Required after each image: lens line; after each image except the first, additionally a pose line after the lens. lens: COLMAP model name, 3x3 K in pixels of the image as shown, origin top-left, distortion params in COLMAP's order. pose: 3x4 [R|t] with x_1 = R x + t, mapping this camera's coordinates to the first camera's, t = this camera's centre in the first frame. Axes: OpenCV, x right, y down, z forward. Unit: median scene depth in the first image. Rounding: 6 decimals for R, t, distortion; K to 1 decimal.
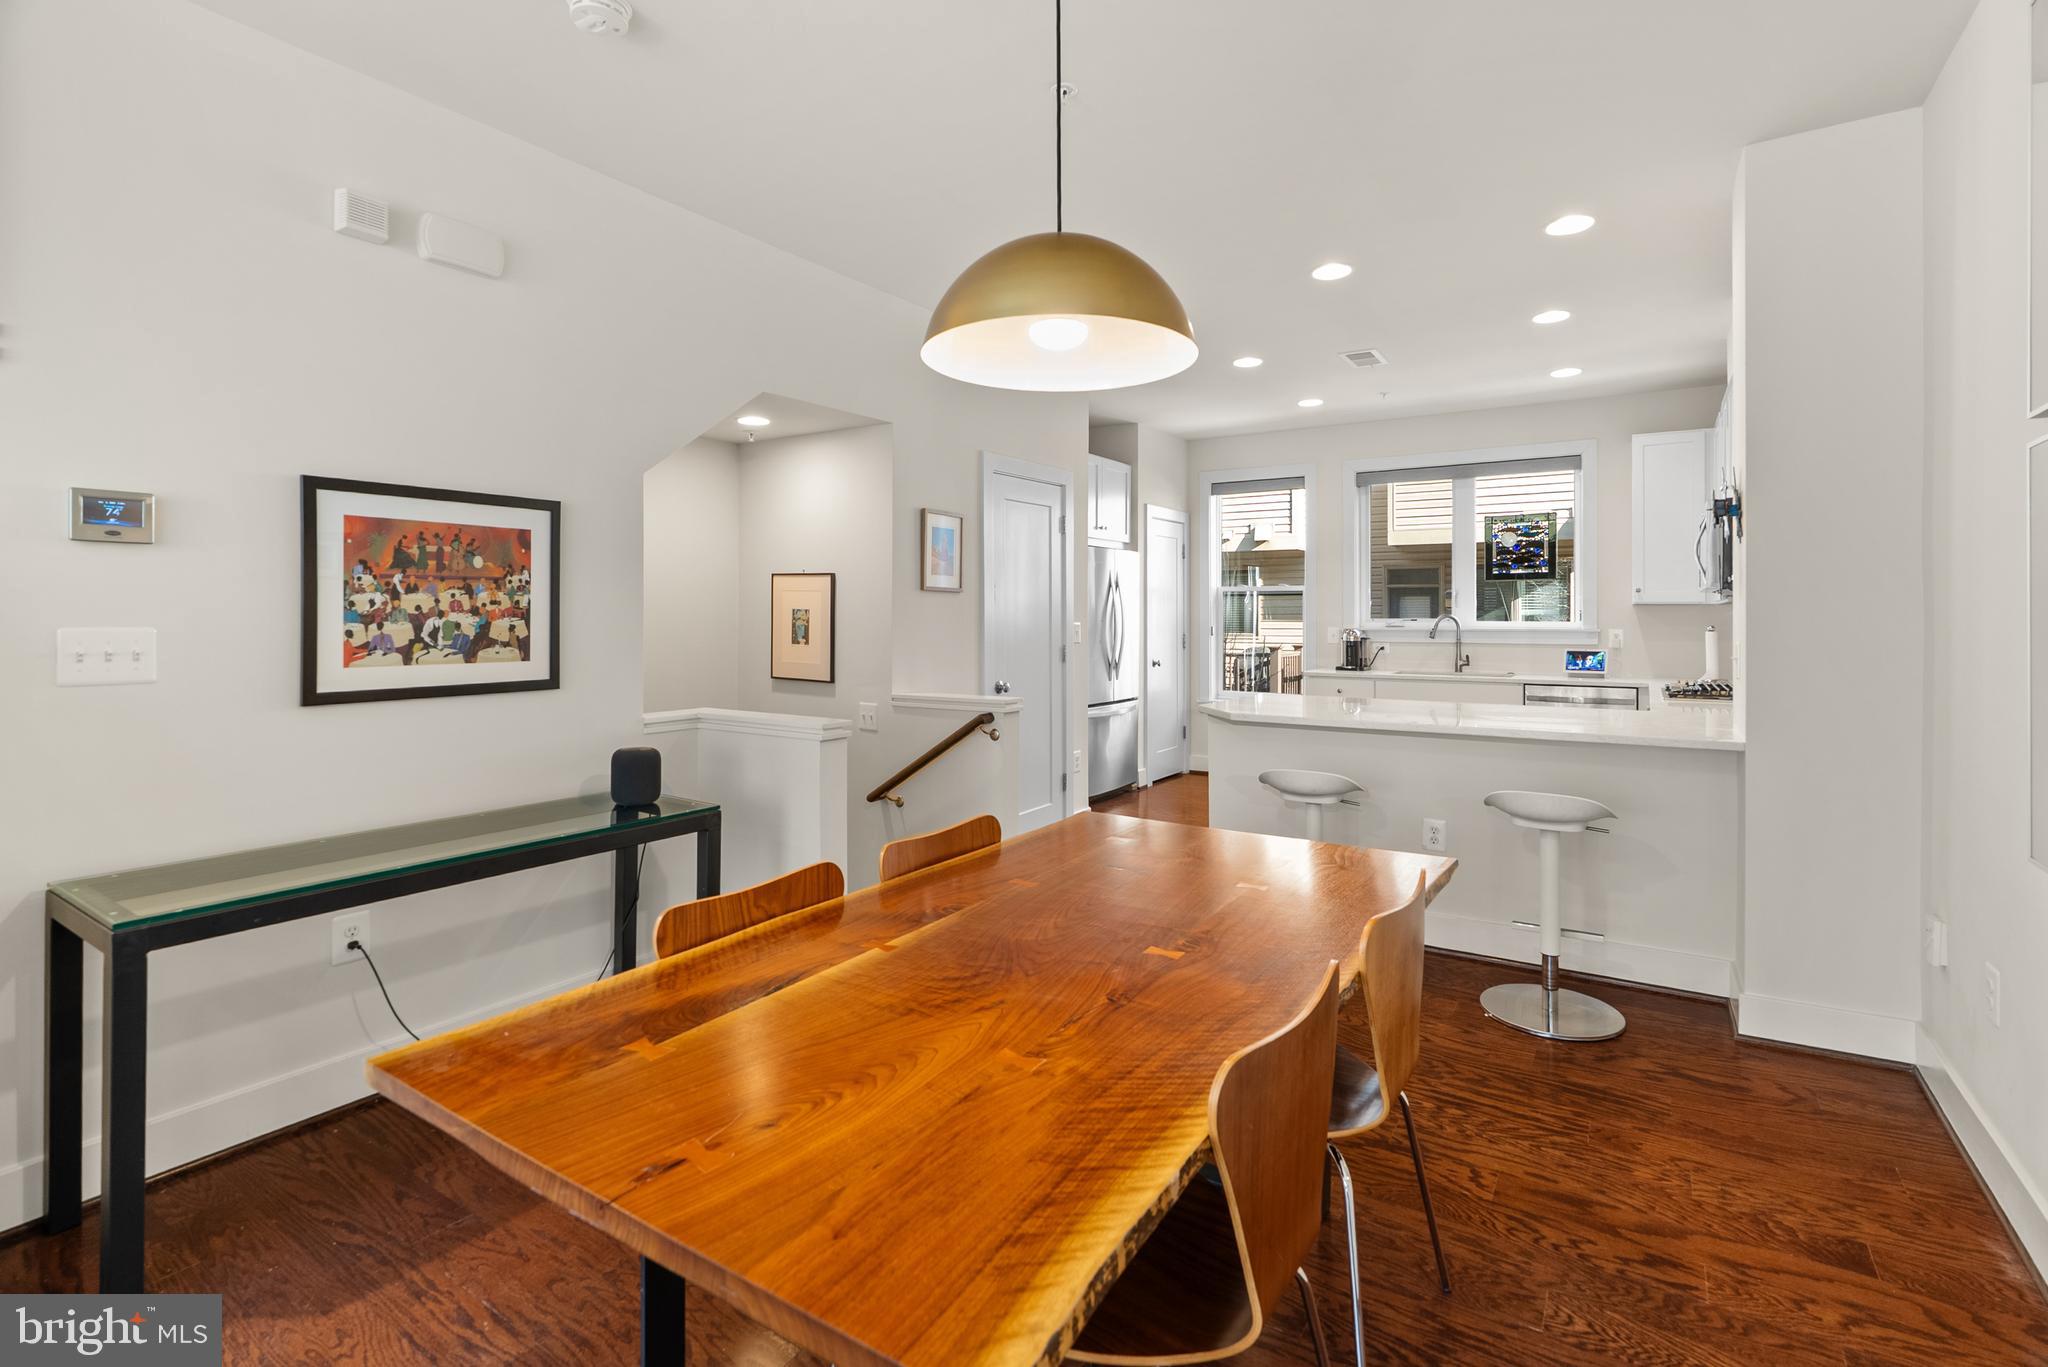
lens RADIAL K [[957.5, 0, 1029.0], [0, 957.5, 620.5], [0, 0, 1]] dist [-0.003906, 0.000215]
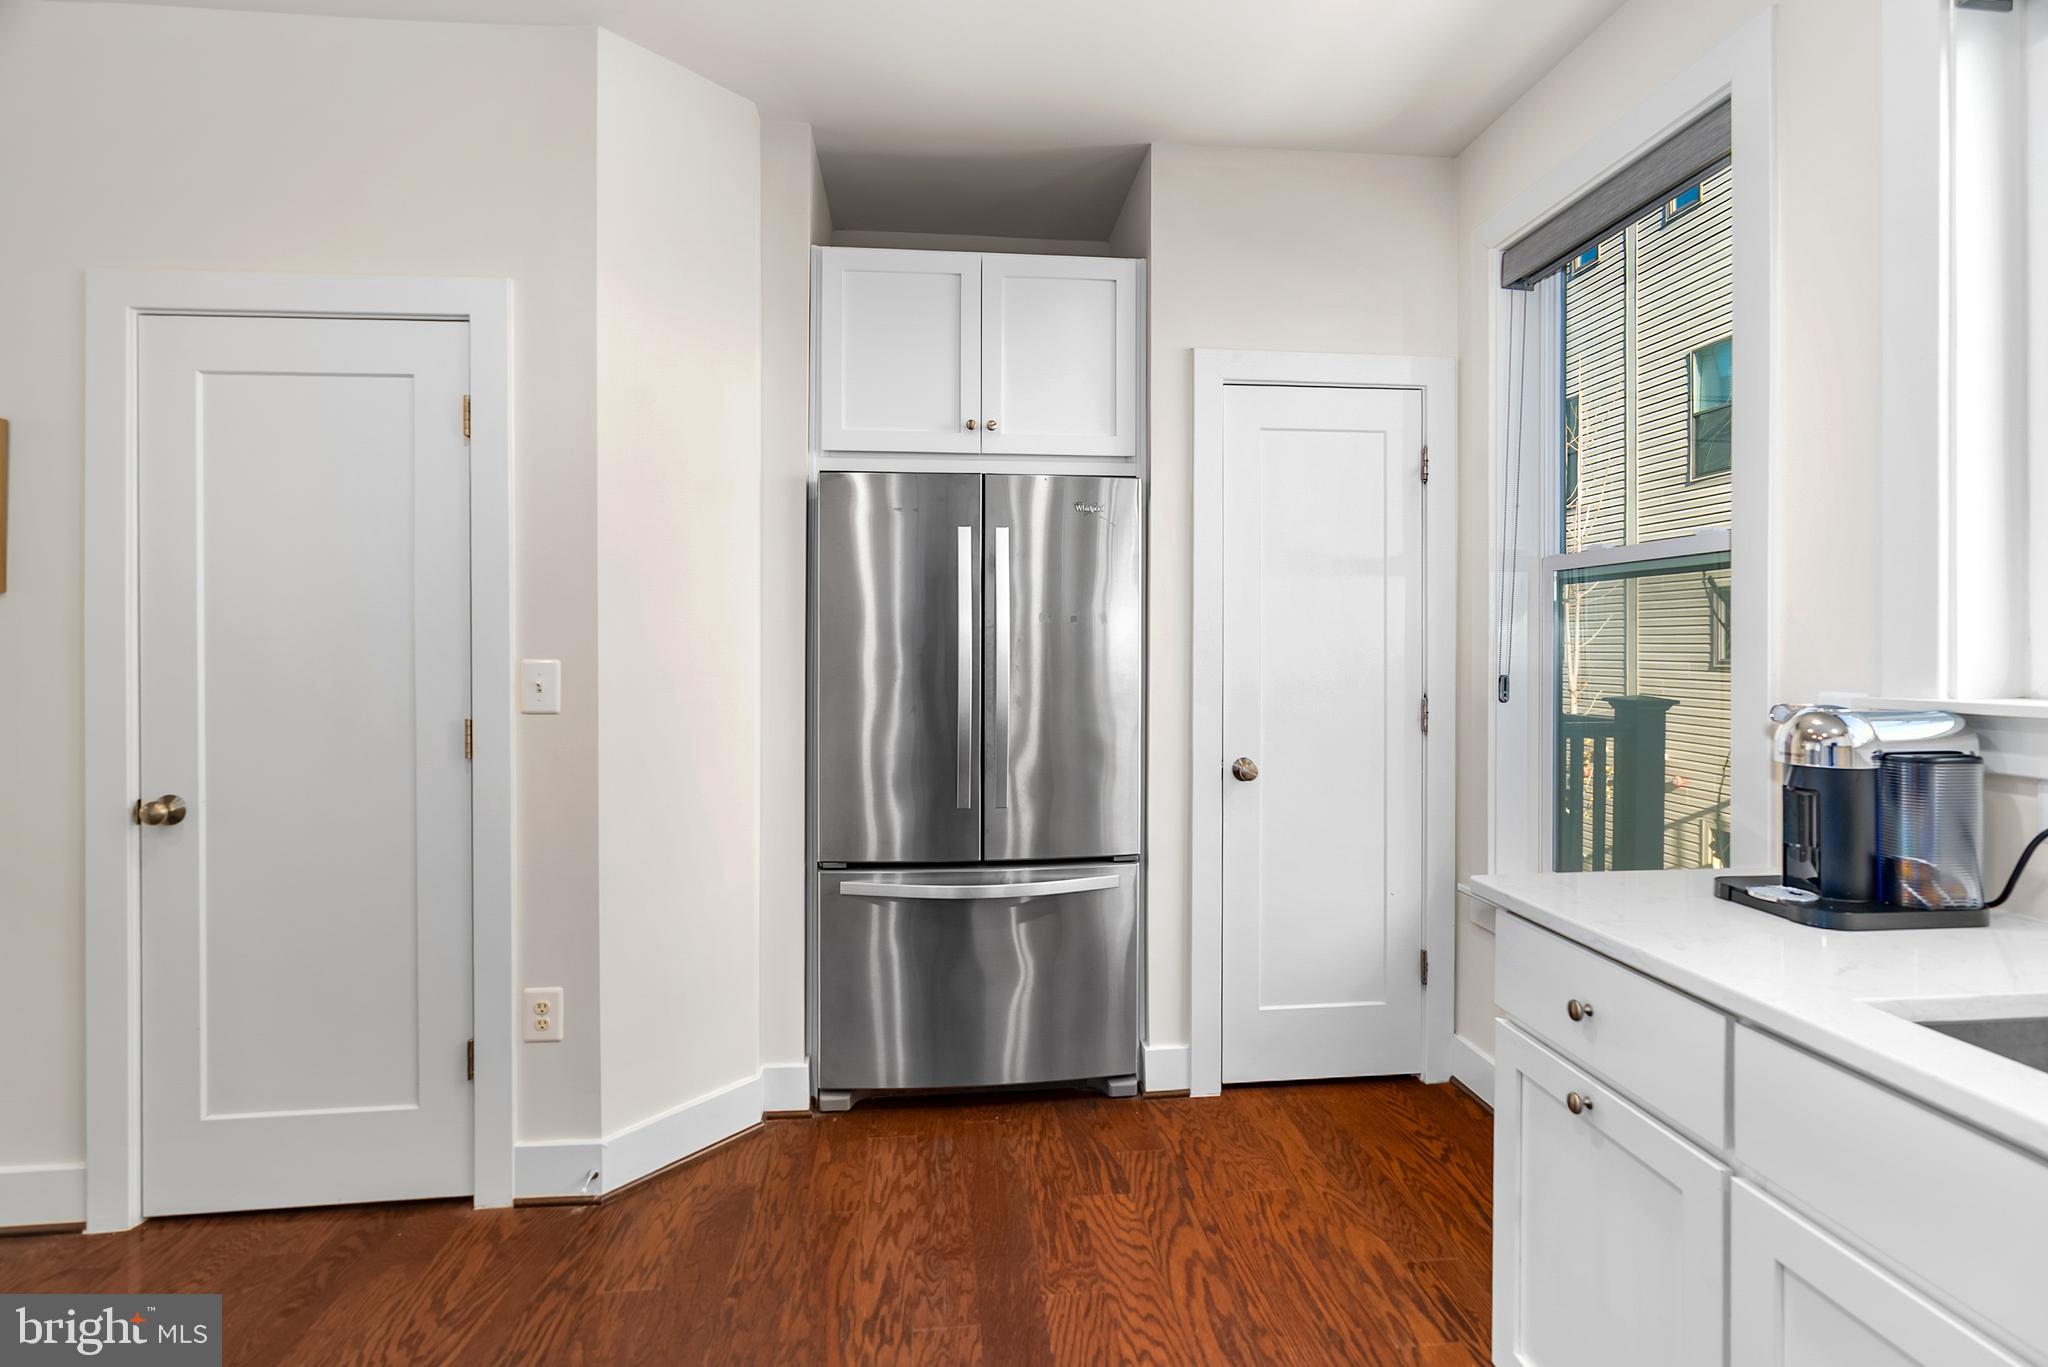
lens RADIAL K [[957.5, 0, 1029.0], [0, 957.5, 620.5], [0, 0, 1]] dist [-0.003906, 0.000215]
pose [[0.623871, -0.016380, -0.781356, 0.411154], [-0.000466, 0.999772, -0.021331, -0.004940], [0.781527, 0.013672, 0.623721, 0.771322]]
